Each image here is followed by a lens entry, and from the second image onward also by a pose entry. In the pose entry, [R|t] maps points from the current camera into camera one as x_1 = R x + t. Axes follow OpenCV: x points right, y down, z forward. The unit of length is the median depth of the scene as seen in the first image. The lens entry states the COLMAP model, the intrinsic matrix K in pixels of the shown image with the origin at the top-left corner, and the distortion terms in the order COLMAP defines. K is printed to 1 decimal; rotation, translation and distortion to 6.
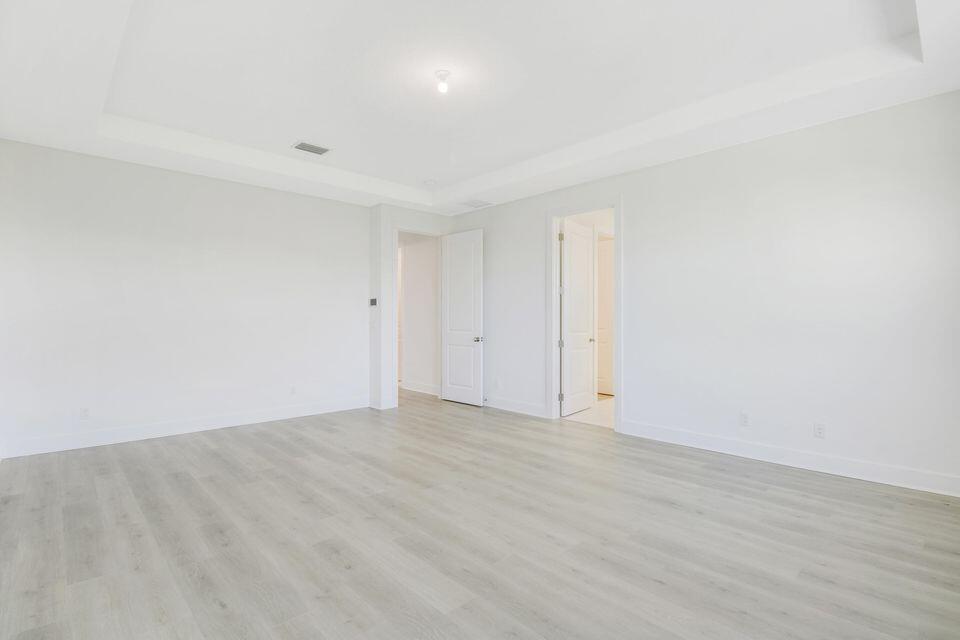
lens RADIAL K [[454.8, 0, 482.0], [0, 454.8, 309.5], [0, 0, 1]] dist [-0.002627, -0.000039]
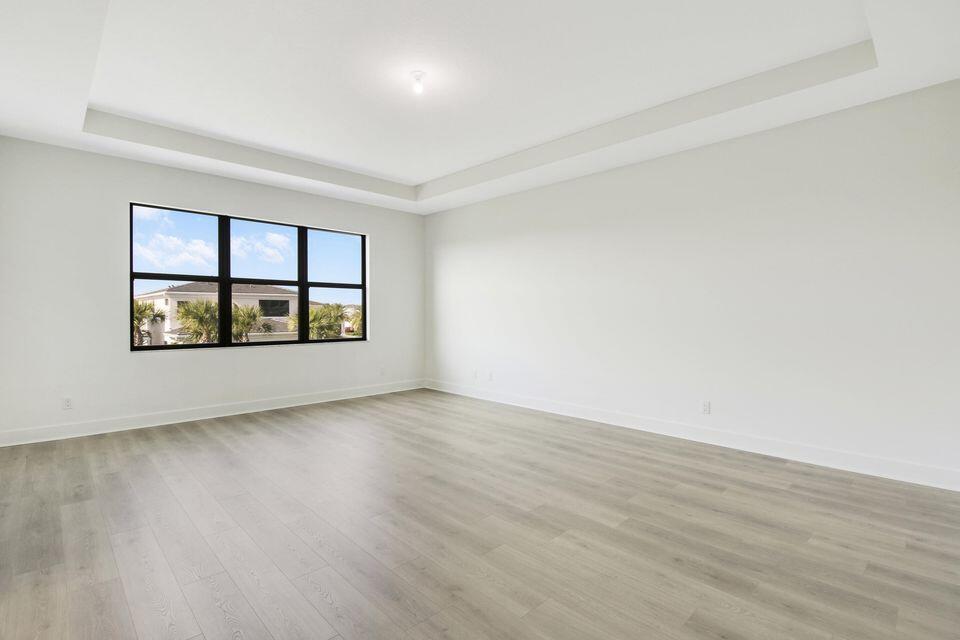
lens RADIAL K [[454.8, 0, 482.0], [0, 454.8, 309.5], [0, 0, 1]] dist [-0.002627, -0.000039]
pose [[-0.999948, -0.002323, -0.009885, -0.220268], [-0.002077, 0.999690, -0.024797, 0.039411], [0.009939, -0.024775, -0.999644, 2.025797]]
